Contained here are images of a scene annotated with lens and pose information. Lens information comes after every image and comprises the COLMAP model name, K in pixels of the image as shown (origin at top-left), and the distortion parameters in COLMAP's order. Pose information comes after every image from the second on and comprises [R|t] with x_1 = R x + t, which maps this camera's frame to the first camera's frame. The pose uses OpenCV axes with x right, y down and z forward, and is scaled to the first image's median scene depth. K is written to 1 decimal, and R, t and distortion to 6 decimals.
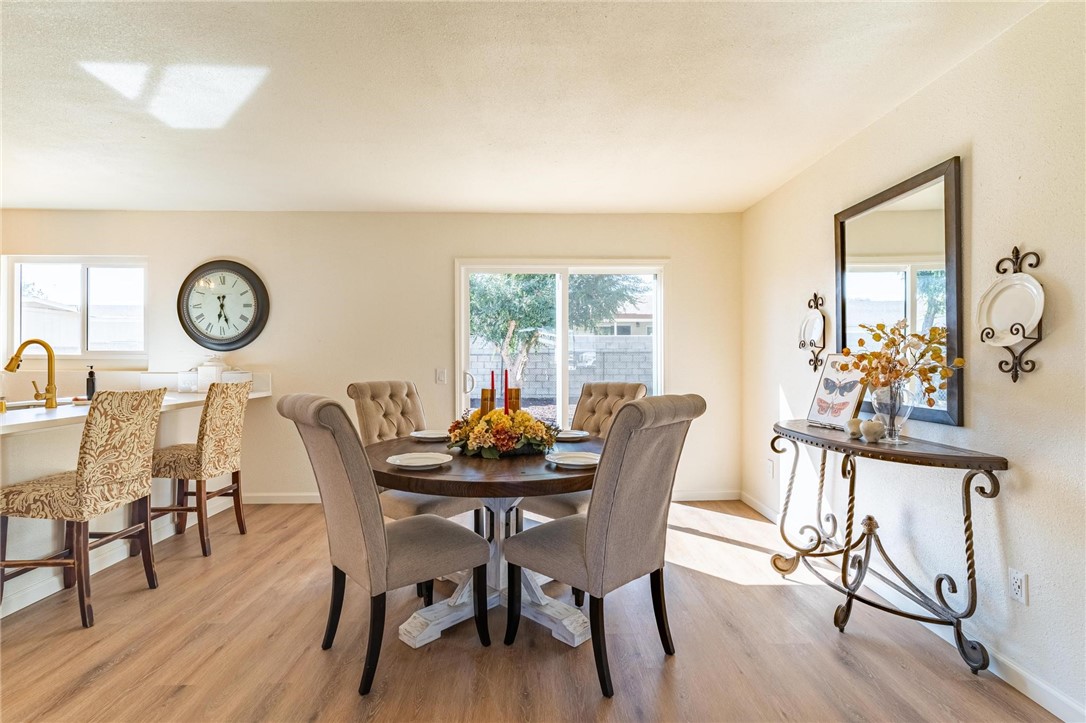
lens RADIAL K [[518.5, 0, 538.9], [0, 518.5, 357.7], [0, 0, 1]] dist [0.007344, -0.001485]
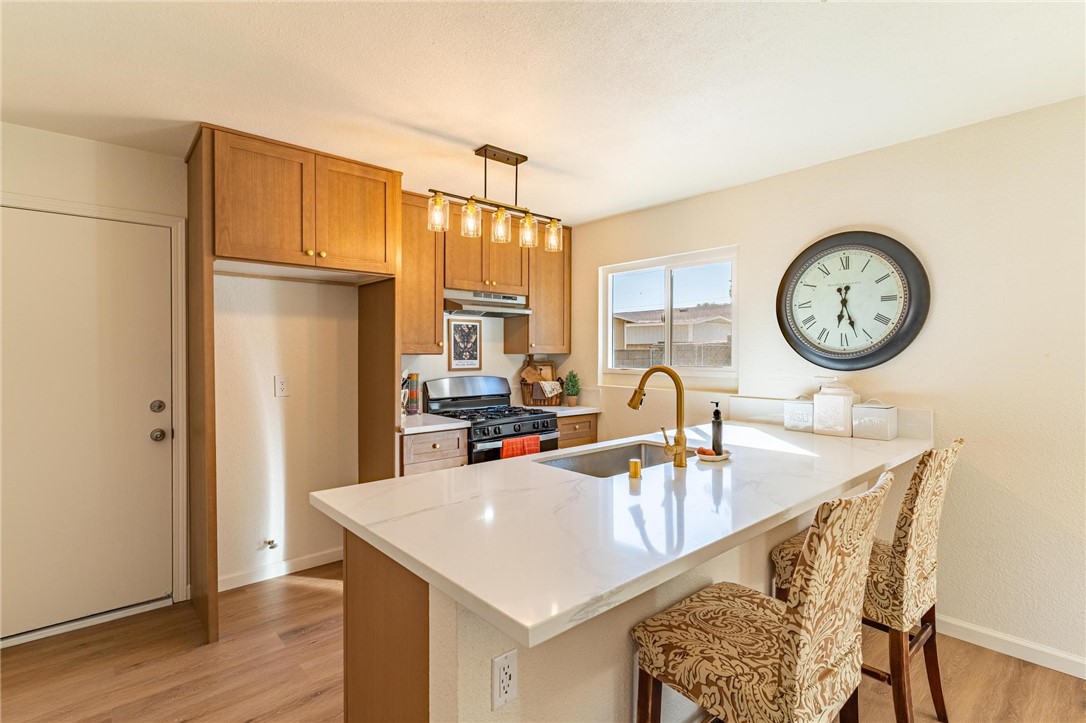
lens RADIAL K [[518.5, 0, 544.8], [0, 518.5, 356.4], [0, 0, 1]] dist [0.007344, -0.001485]
pose [[0.660705, 0.004137, -0.750634, -0.441301], [0.001942, 0.999972, 0.007221, -0.043710], [0.750643, -0.006228, 0.660678, 0.338921]]
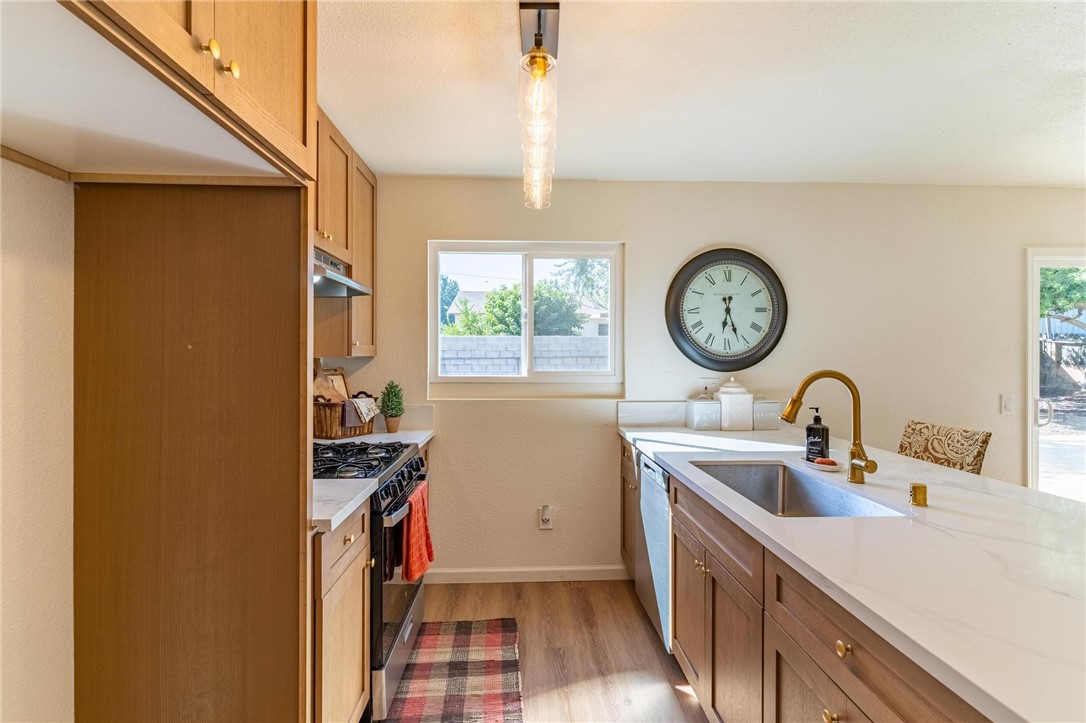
lens RADIAL K [[518.5, 0, 543.0], [0, 518.5, 361.0], [0, 0, 1]] dist [0.007344, -0.001485]
pose [[0.999406, -0.001467, 0.034433, -1.080617], [0.001100, 0.999942, 0.010694, -0.043419], [-0.034447, -0.010650, 0.999350, 0.327999]]
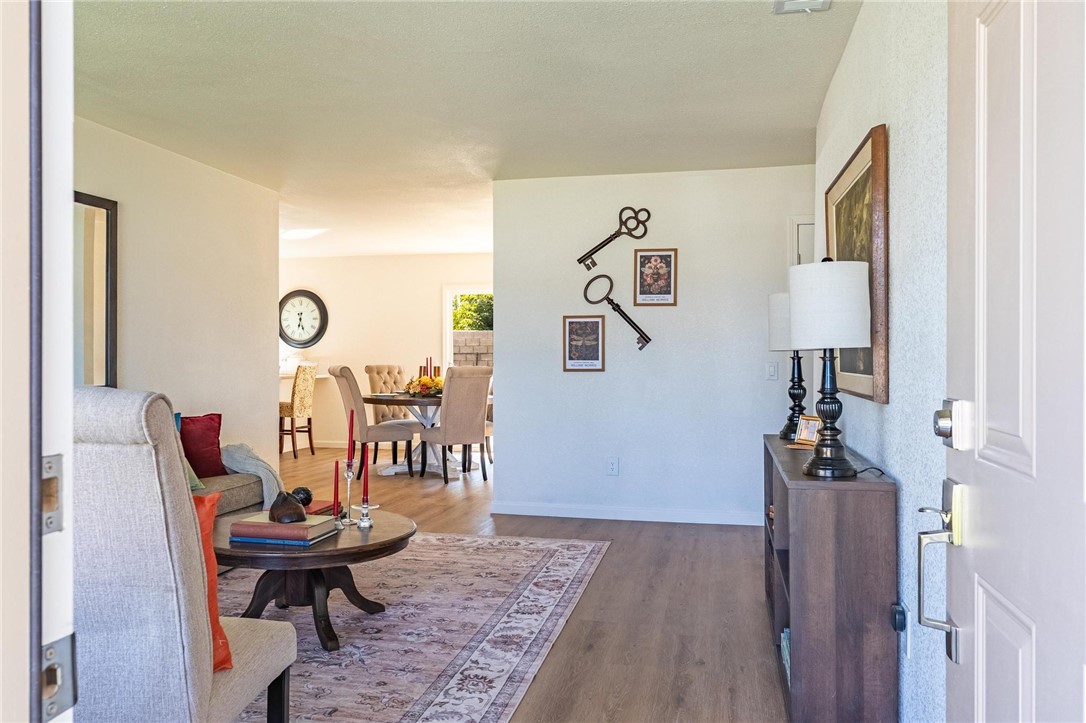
lens RADIAL K [[787.5, 0, 545.6], [0, 787.5, 360.8], [0, 0, 1]] dist [-0.000105, -0.000732]
pose [[0.975665, 0.000471, -0.219266, 0.746805], [0.000476, 0.999991, 0.004266, 0.018022], [0.219266, -0.004267, 0.975656, -1.364500]]
